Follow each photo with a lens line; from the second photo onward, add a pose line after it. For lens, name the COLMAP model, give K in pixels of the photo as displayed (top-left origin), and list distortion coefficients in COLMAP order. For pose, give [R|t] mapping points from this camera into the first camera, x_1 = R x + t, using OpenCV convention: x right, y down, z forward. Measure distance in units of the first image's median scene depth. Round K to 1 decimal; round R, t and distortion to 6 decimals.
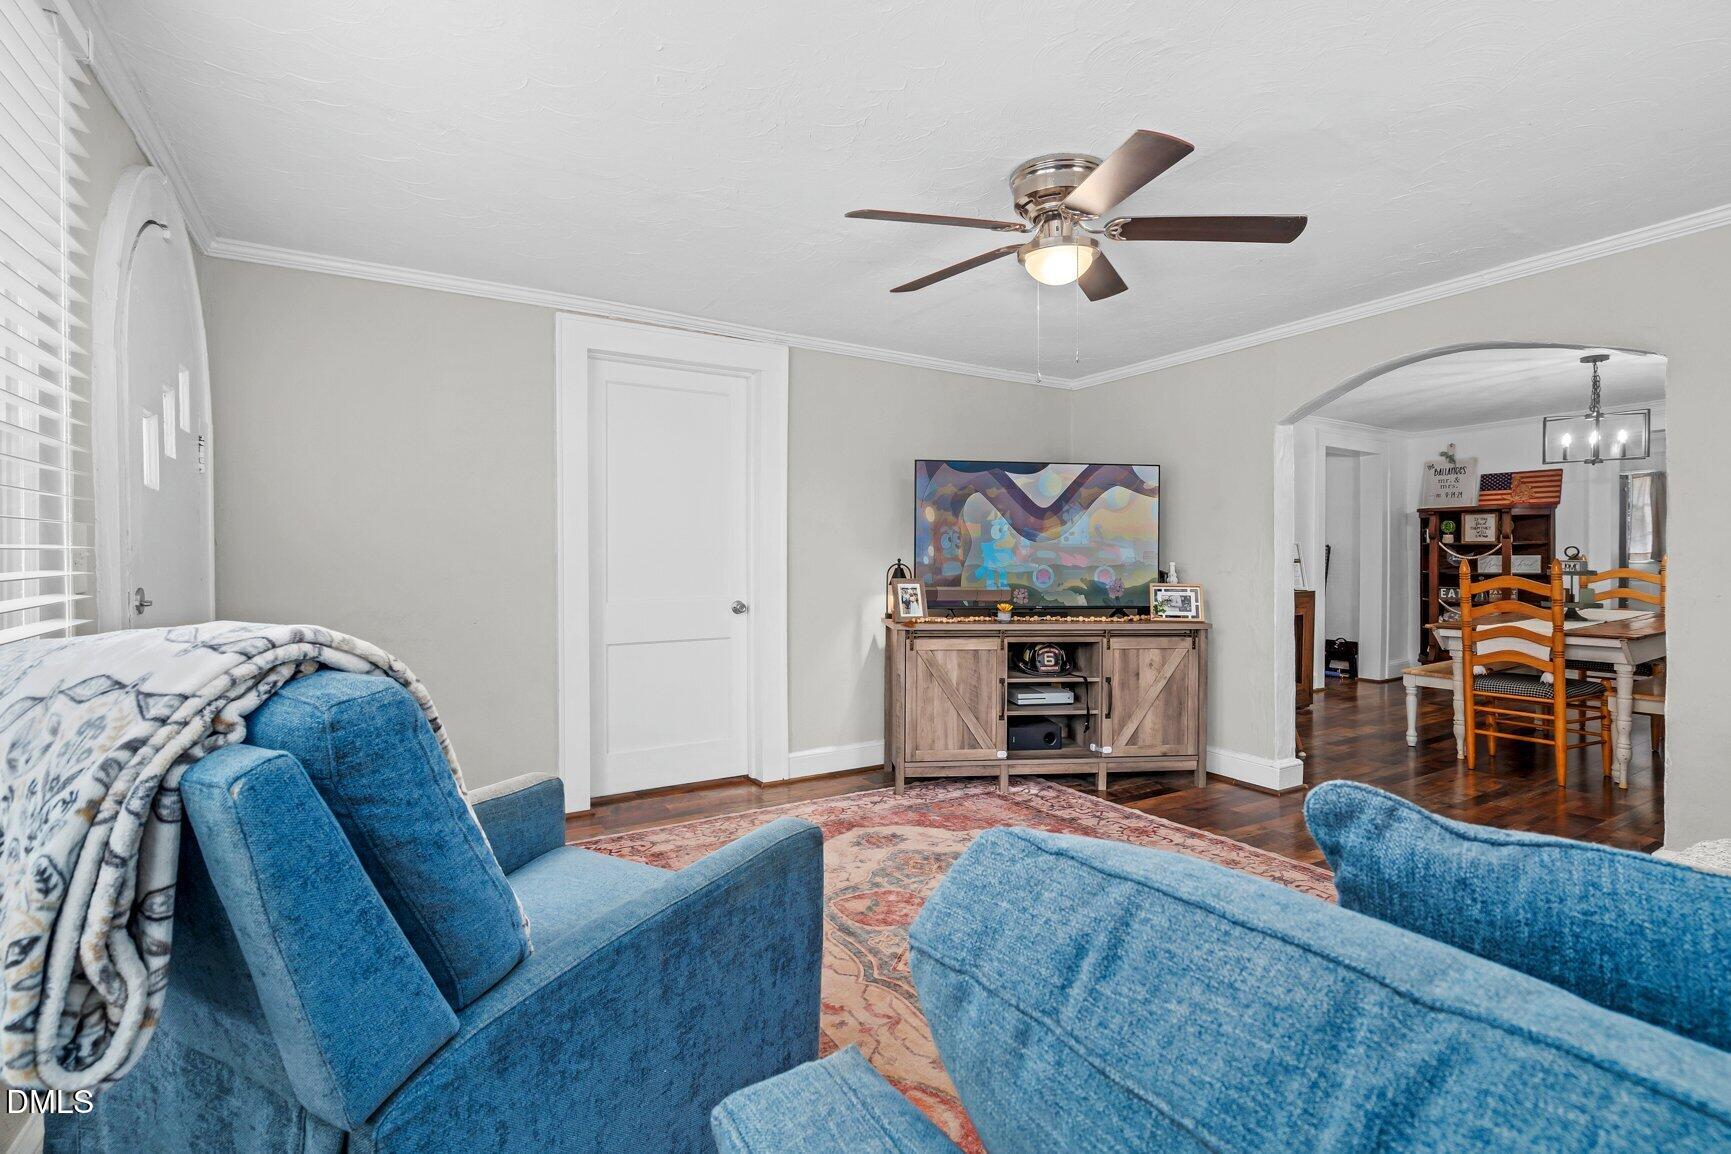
lens RADIAL K [[808.7, 0, 869.7], [0, 808.7, 569.7], [0, 0, 1]] dist [-0.000920, -0.000528]
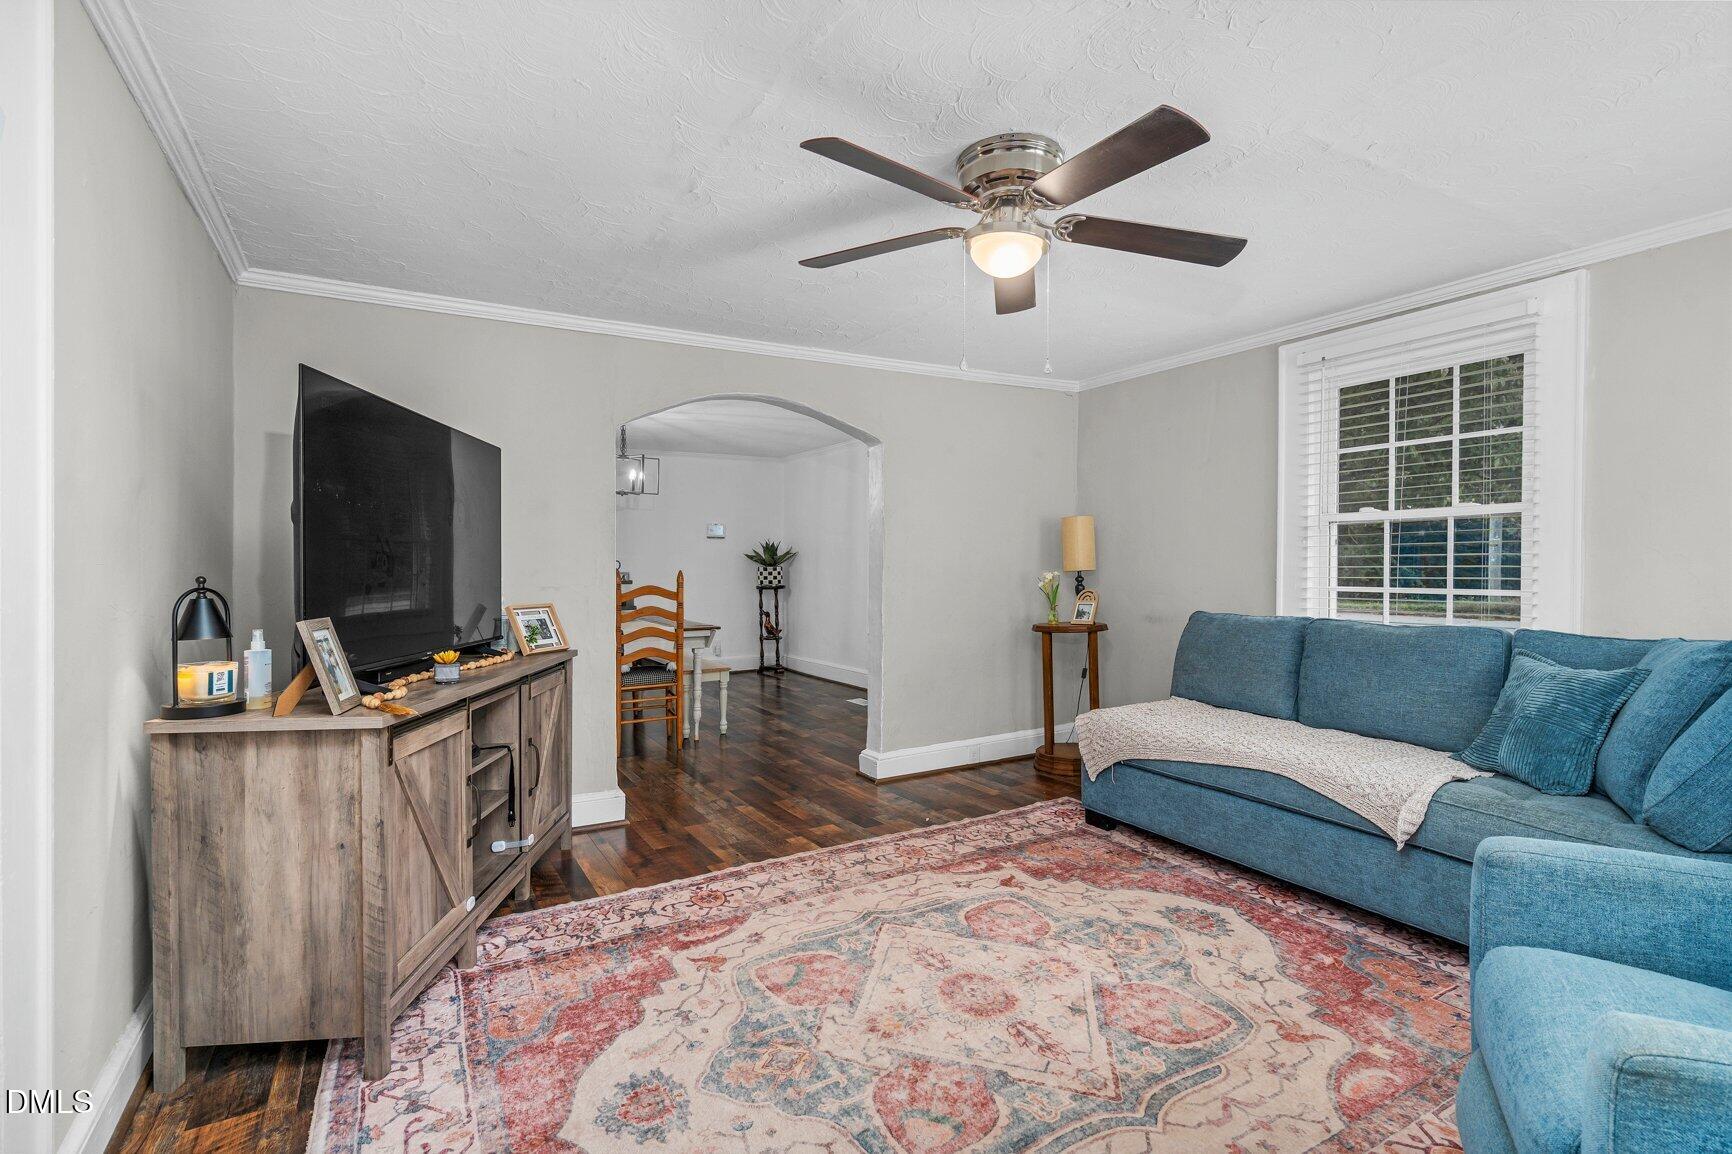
lens RADIAL K [[809.2, 0, 870.2], [0, 809.2, 569.7], [0, 0, 1]] dist [-0.000920, -0.000528]
pose [[0.008046, -0.004919, 0.999956, -0.491261], [0.013030, 0.999904, 0.004814, -0.021942], [-0.999883, 0.012990, 0.008109, 0.786666]]
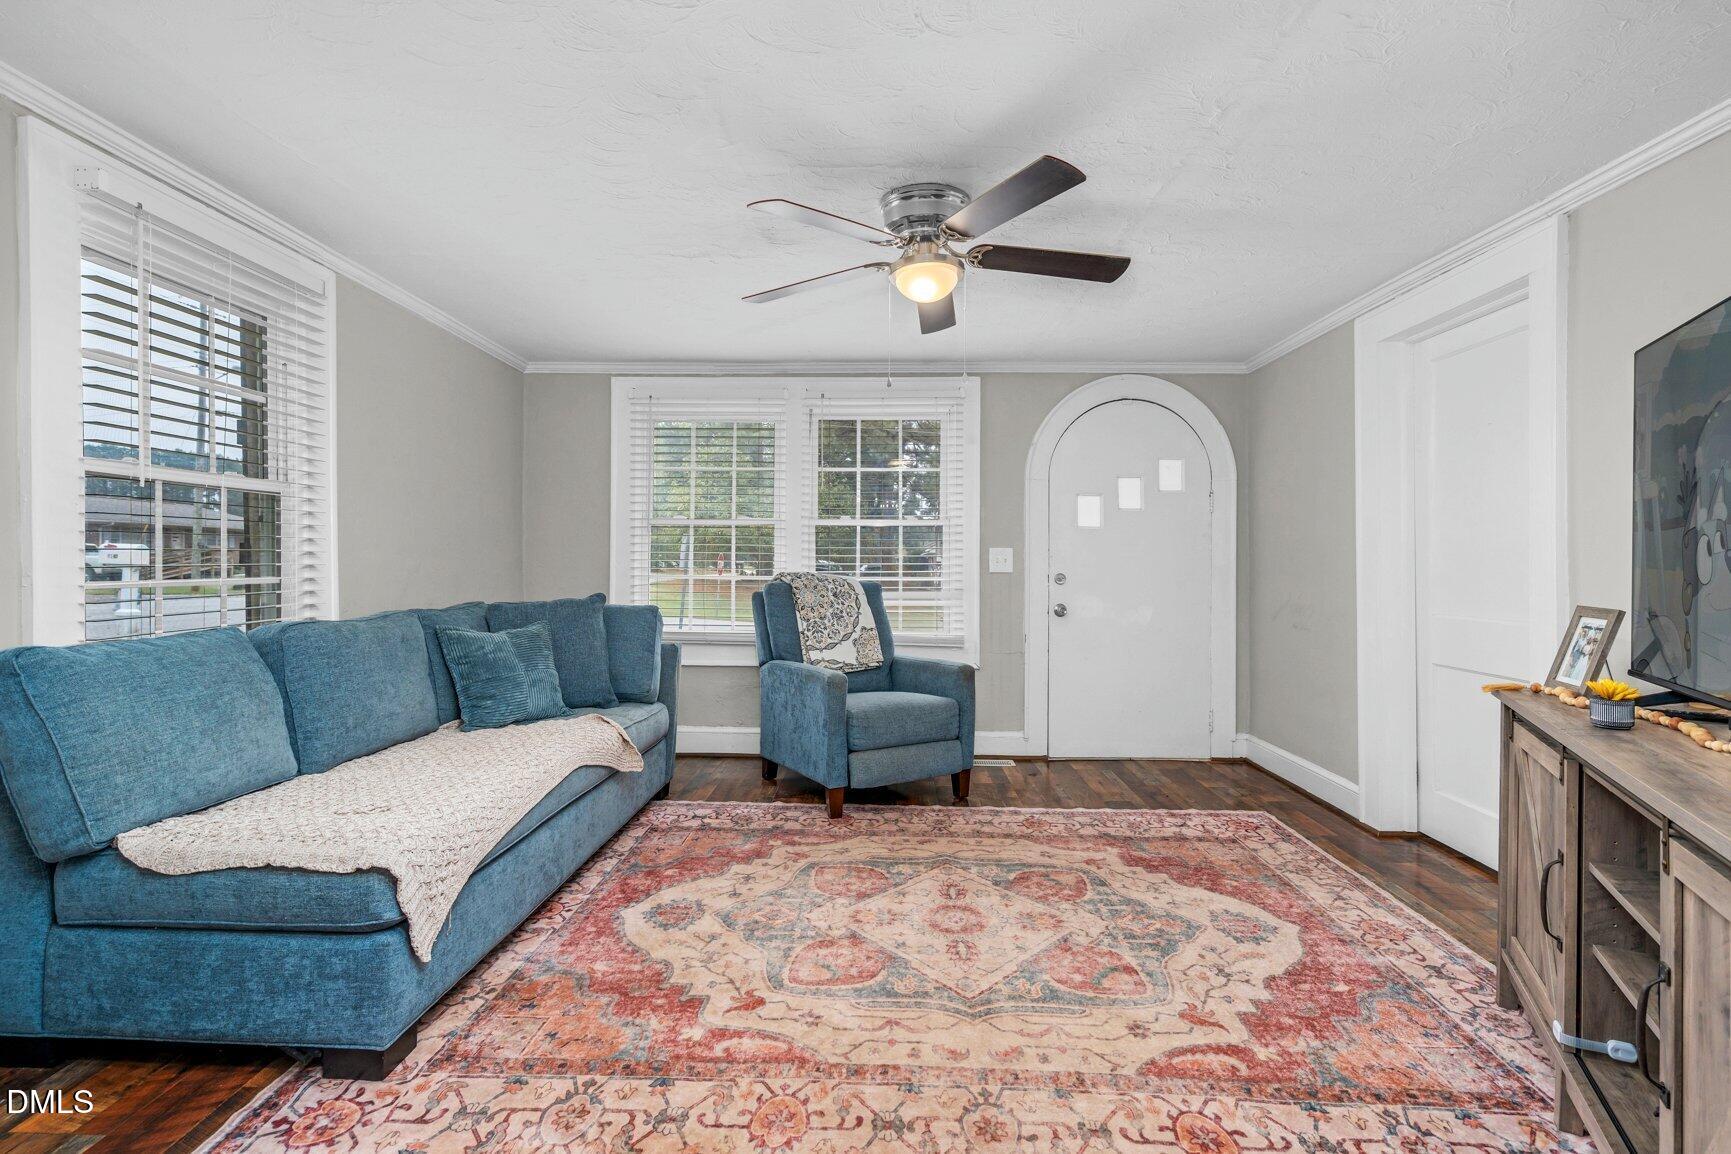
lens RADIAL K [[808.7, 0, 869.7], [0, 808.7, 569.7], [0, 0, 1]] dist [-0.000920, -0.000528]
pose [[-0.543245, 0.005122, -0.839559, 0.809489], [-0.017259, 0.999702, 0.017267, -0.018651], [0.839397, 0.023870, -0.542994, 1.041933]]
